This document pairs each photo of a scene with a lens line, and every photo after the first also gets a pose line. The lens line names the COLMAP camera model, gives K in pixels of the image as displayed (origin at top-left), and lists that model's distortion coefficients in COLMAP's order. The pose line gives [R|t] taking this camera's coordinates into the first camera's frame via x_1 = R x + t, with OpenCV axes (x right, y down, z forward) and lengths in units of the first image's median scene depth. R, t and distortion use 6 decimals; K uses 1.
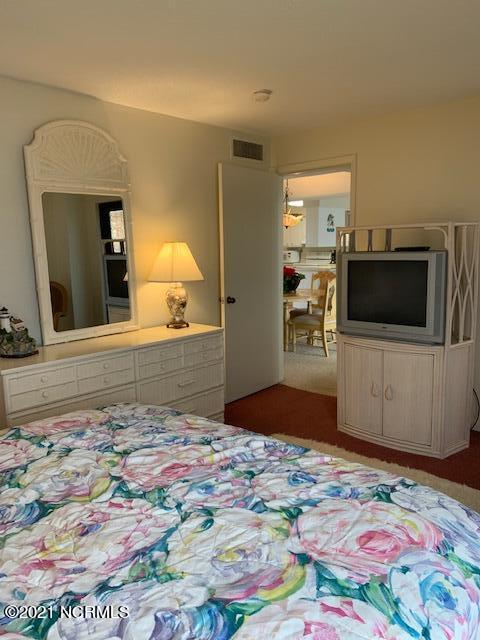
lens RADIAL K [[473.7, 0, 240.0], [0, 473.7, 320.0], [0, 0, 1]] dist [0.006040, -0.001287]
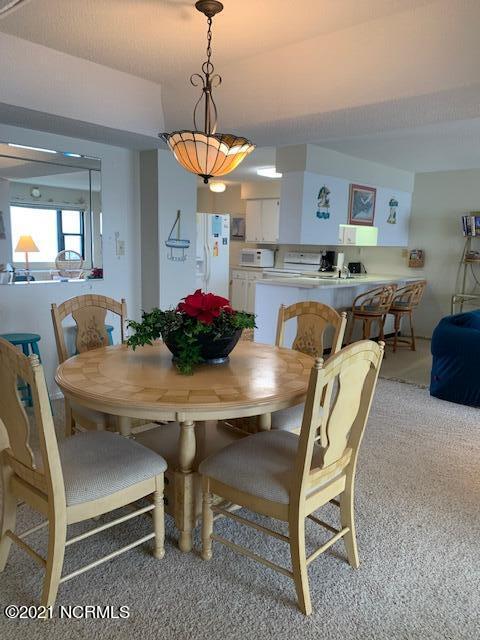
lens RADIAL K [[484.8, 0, 240.0], [0, 484.8, 320.0], [0, 0, 1]] dist [0.004752, -0.001795]
pose [[0.998571, 0.038510, 0.037055, 0.076164], [-0.038630, 0.999250, 0.002533, -0.063091], [-0.036930, -0.003960, 0.999310, 0.428741]]
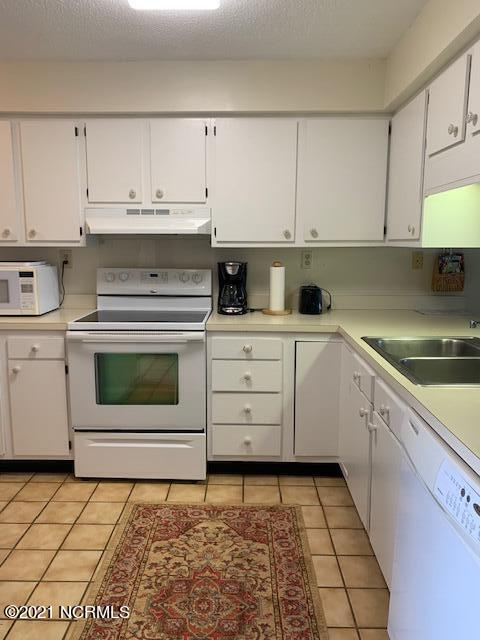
lens RADIAL K [[484.8, 0, 240.0], [0, 484.8, 320.0], [0, 0, 1]] dist [0.004752, -0.001795]
pose [[0.731368, -0.084853, 0.676684, 0.028488], [0.086765, 0.995744, 0.031085, -0.159714], [-0.676442, 0.035978, 0.735617, 1.037891]]
